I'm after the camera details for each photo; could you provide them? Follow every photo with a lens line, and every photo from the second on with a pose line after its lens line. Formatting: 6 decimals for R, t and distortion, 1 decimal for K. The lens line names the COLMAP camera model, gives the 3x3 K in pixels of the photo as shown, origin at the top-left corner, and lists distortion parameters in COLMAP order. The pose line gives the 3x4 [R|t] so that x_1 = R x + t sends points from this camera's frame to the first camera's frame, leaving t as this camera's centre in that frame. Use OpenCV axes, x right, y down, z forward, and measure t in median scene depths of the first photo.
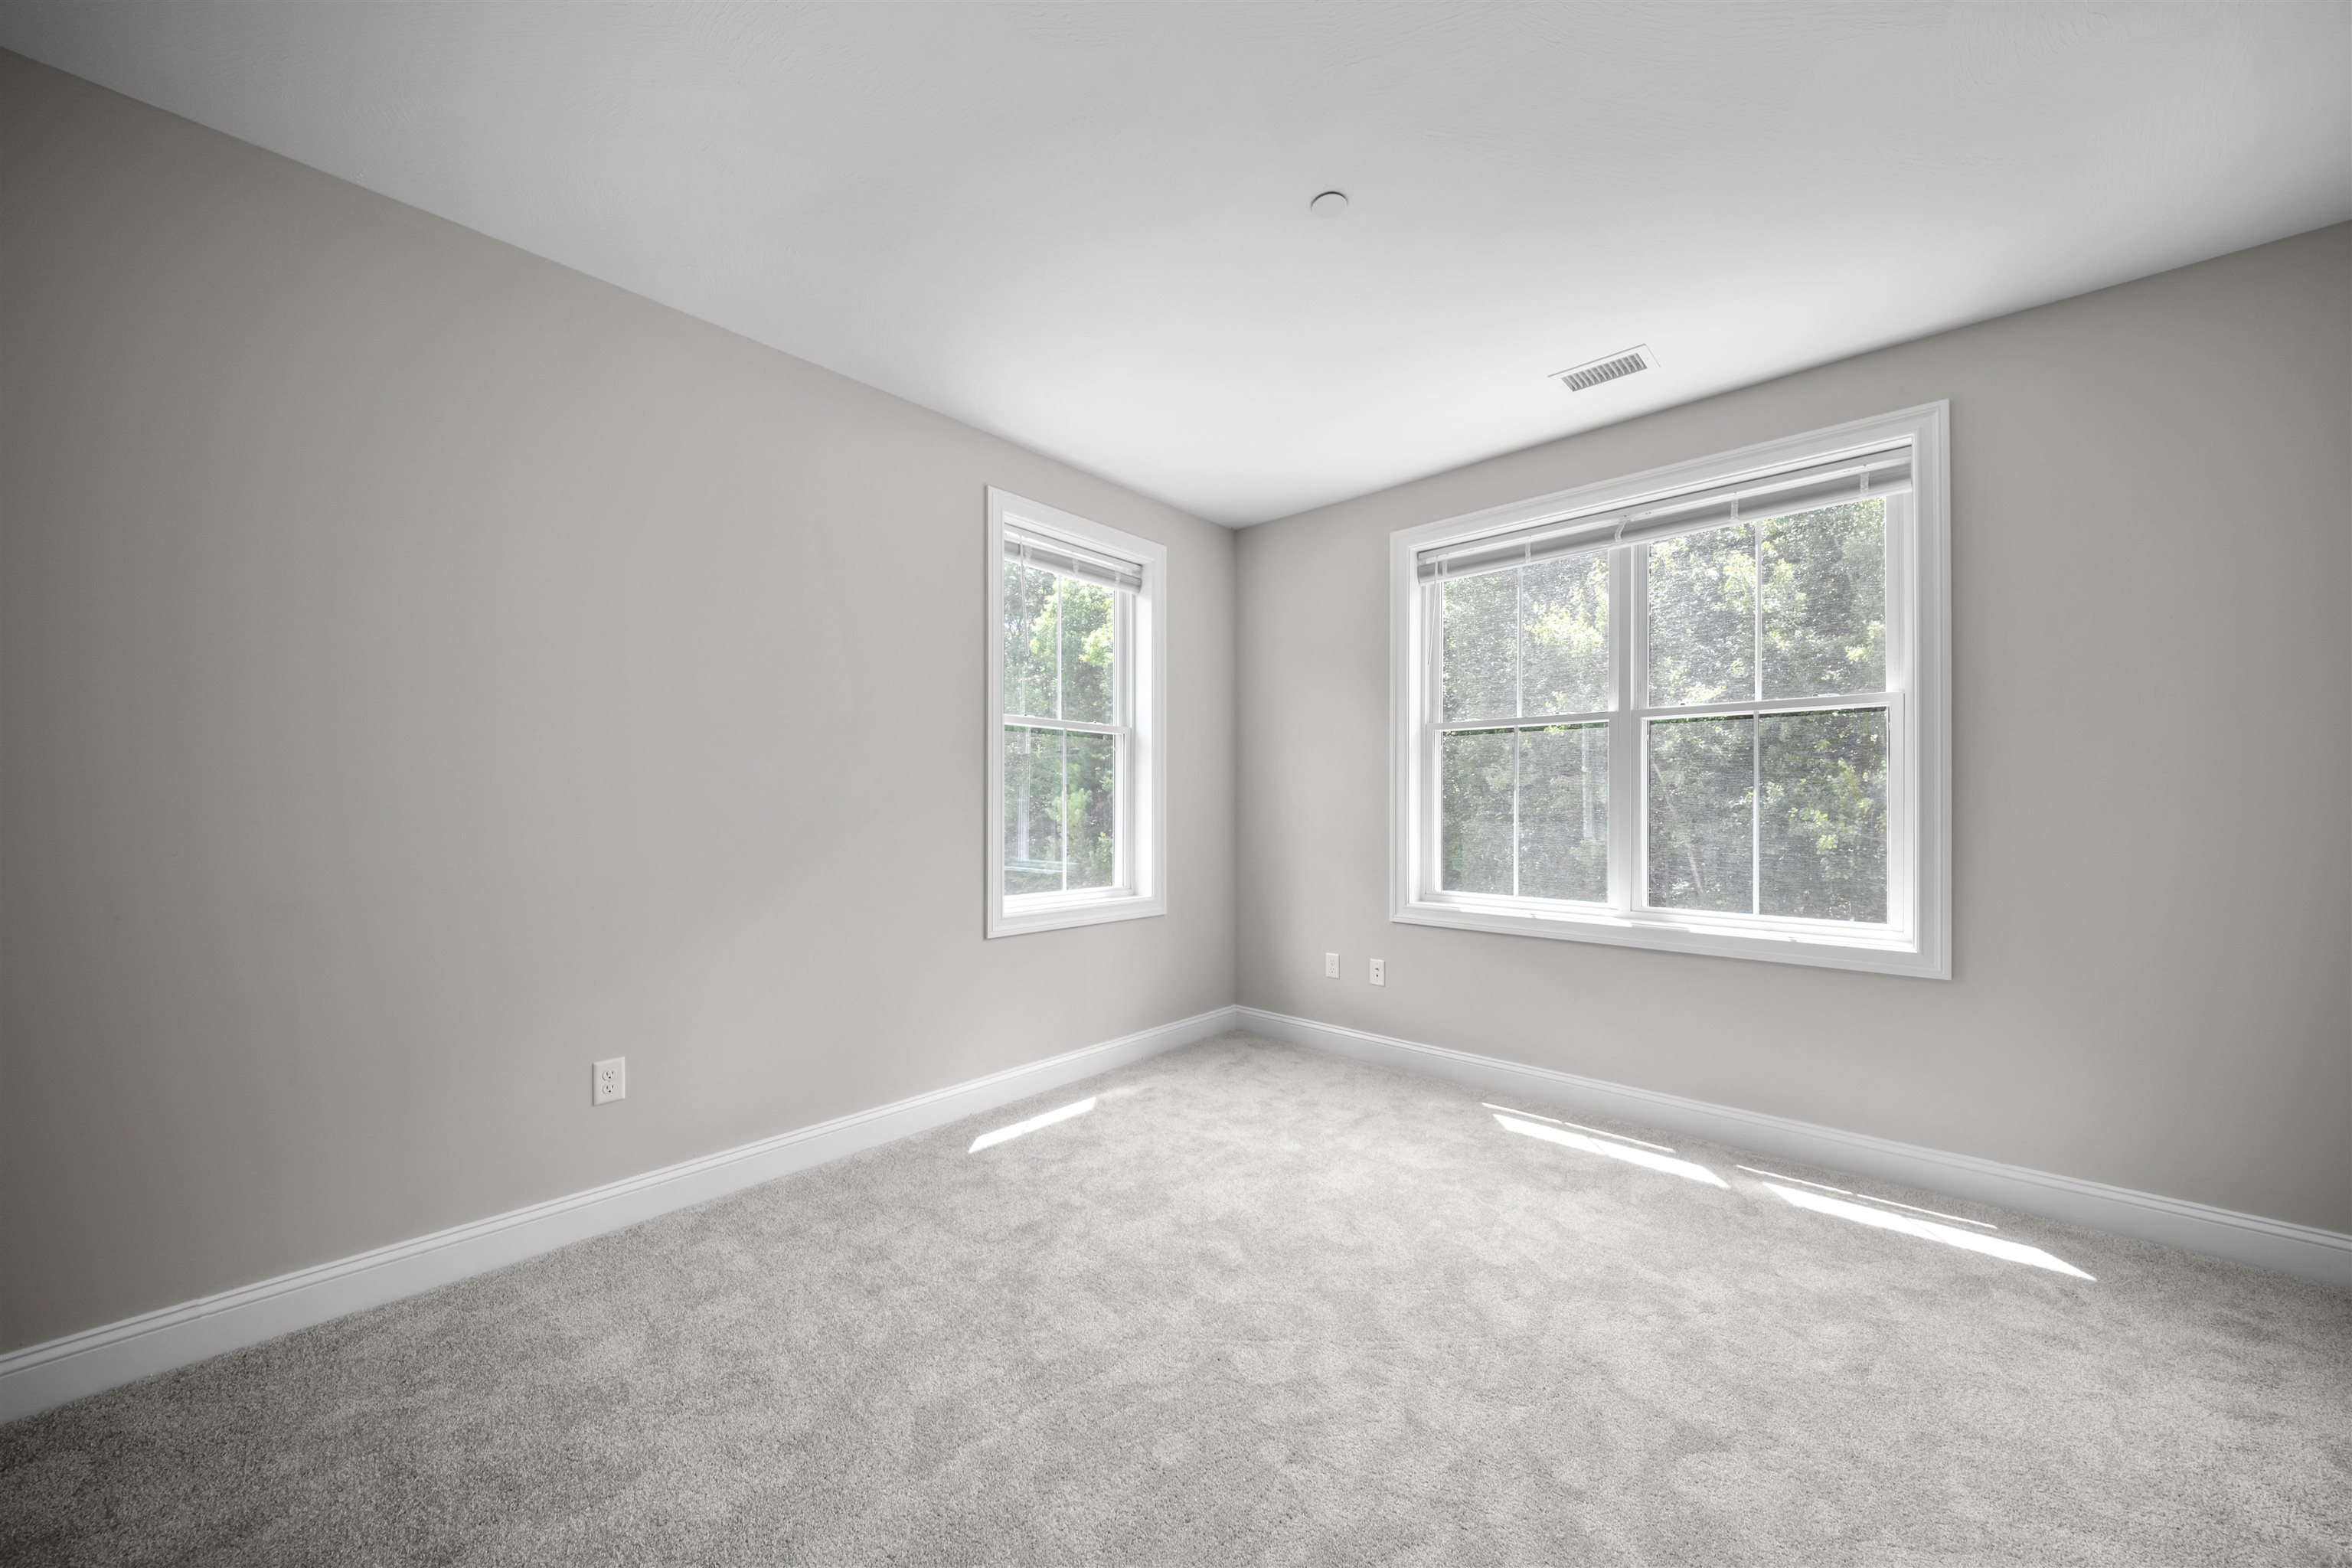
lens RADIAL K [[834.8, 0, 1157.2], [0, 834.8, 791.5], [0, 0, 1]] dist [-0.000738, -0.001620]
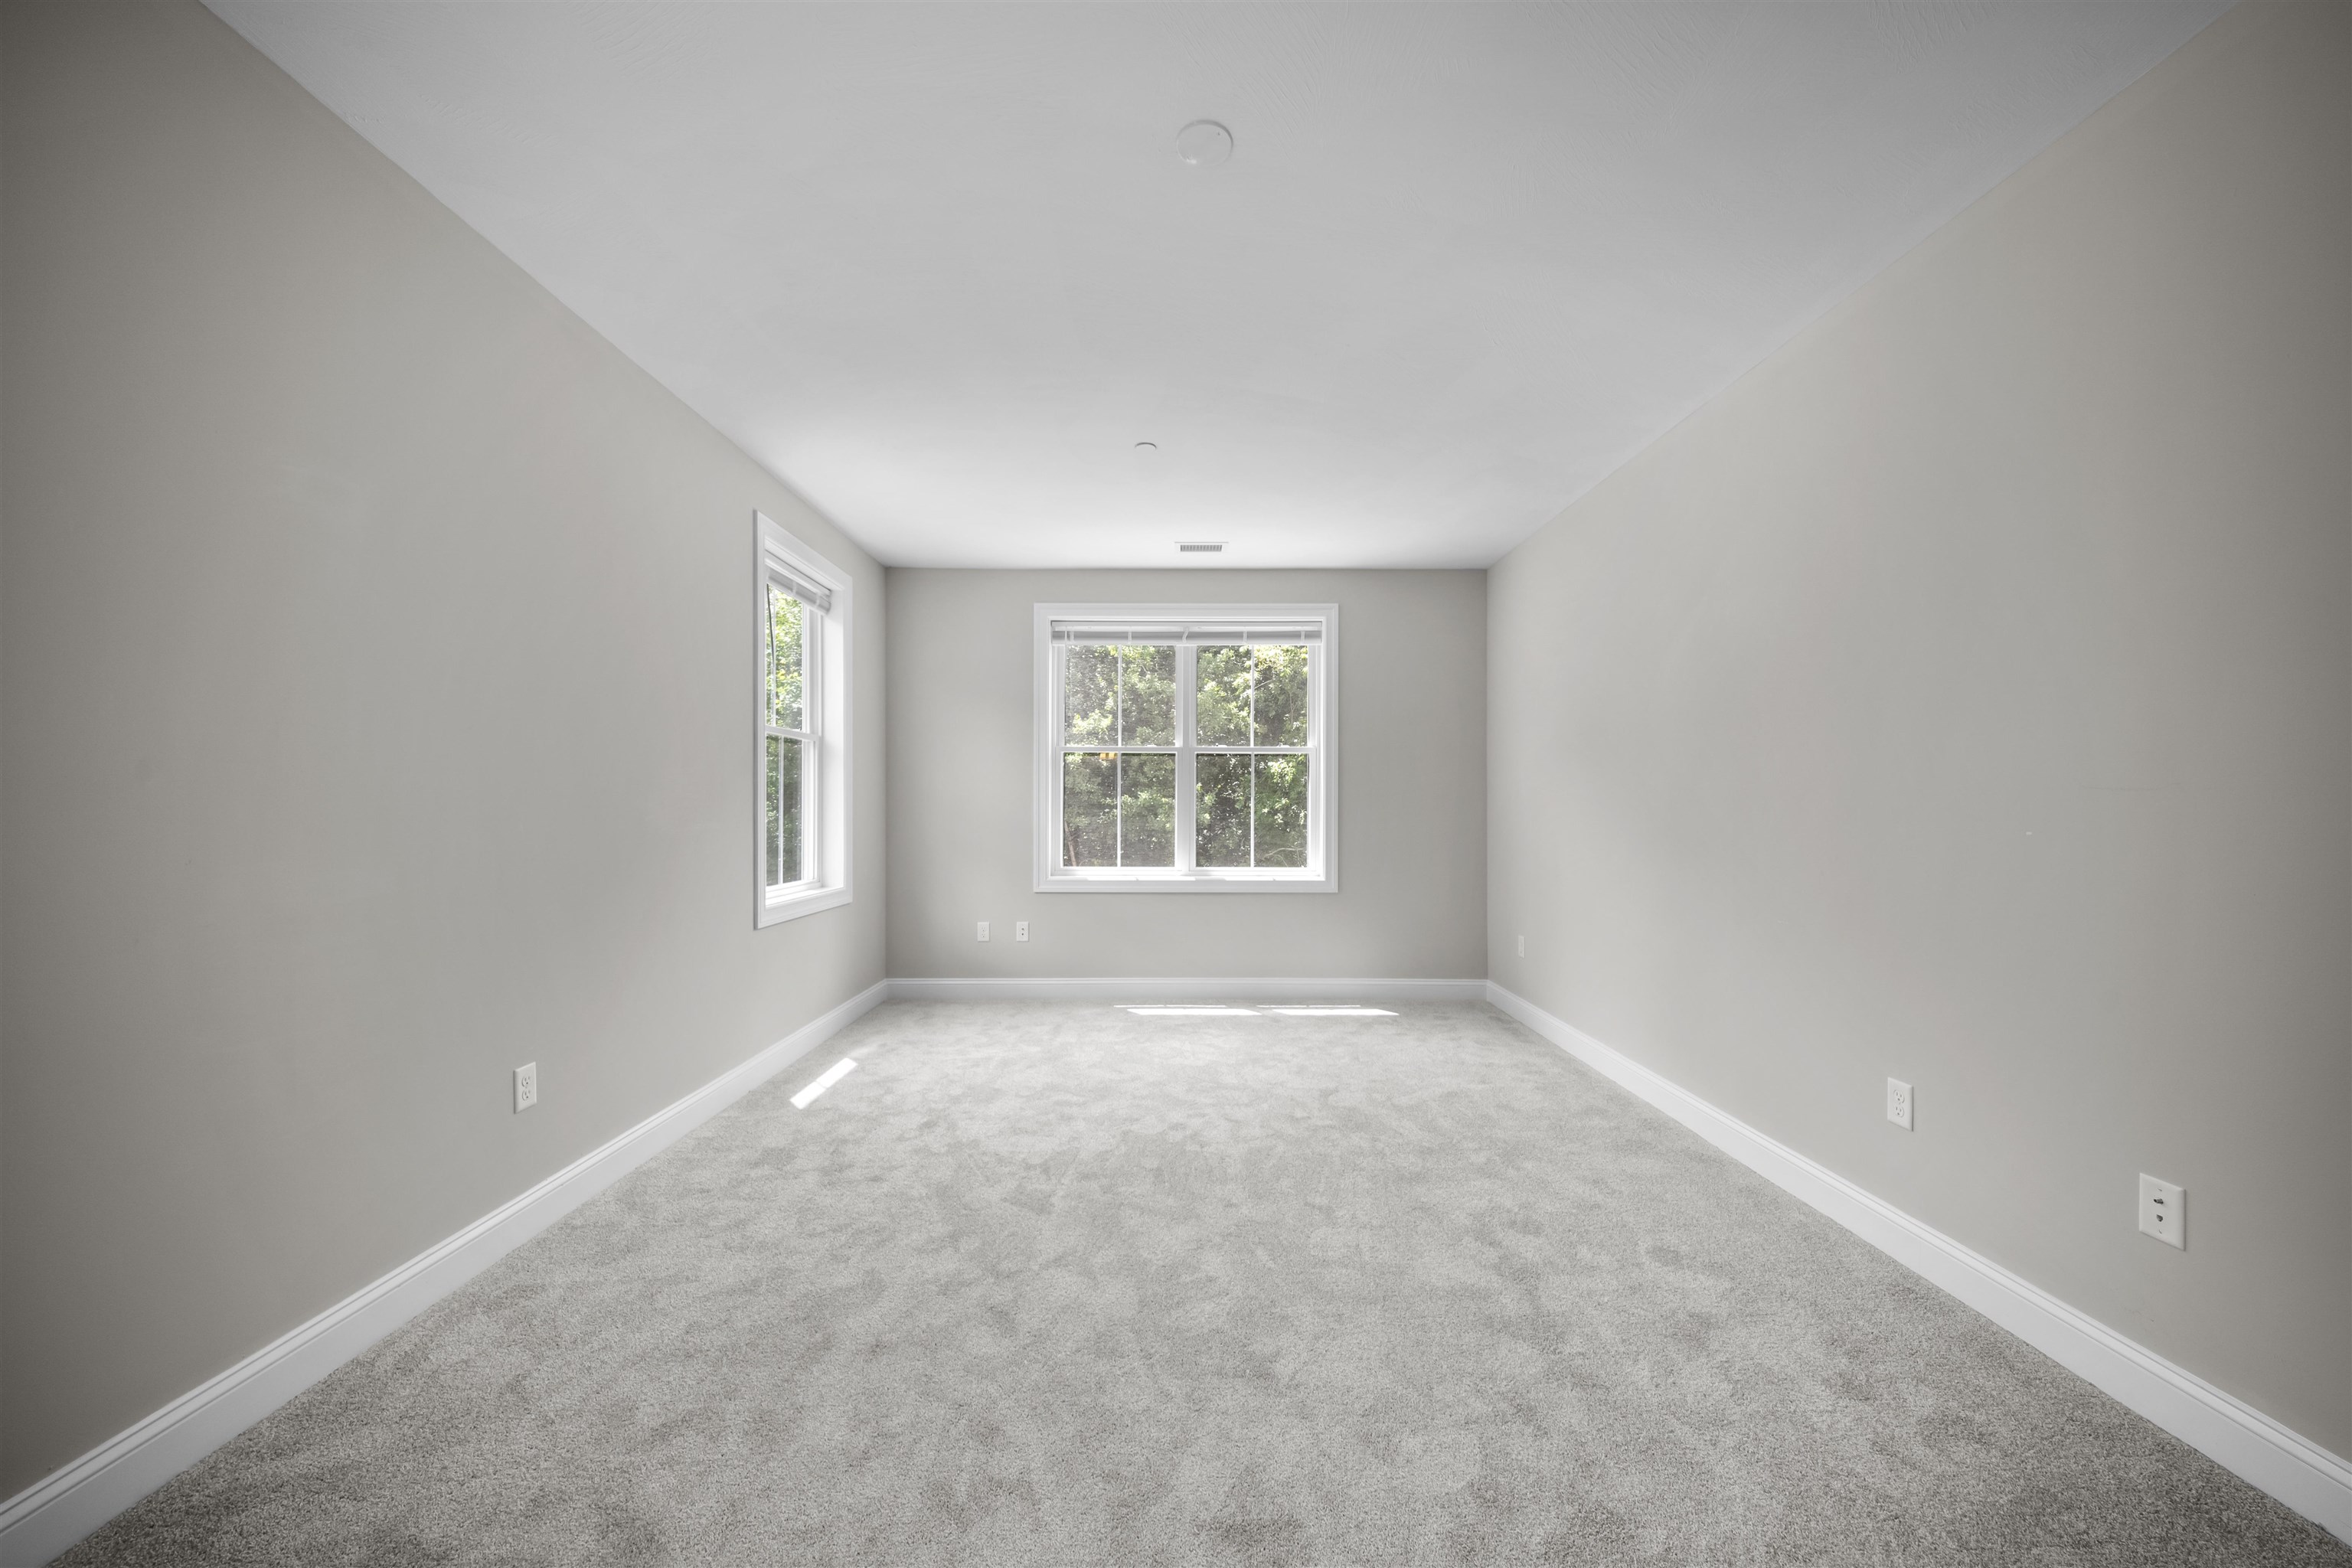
lens RADIAL K [[834.8, 0, 1177.0], [0, 834.8, 780.3], [0, 0, 1]] dist [-0.000738, -0.001620]
pose [[0.737107, 0.019680, 0.675489, -0.660371], [-0.010159, 0.999786, -0.018043, -0.003290], [-0.675700, 0.006438, 0.737149, -0.211071]]
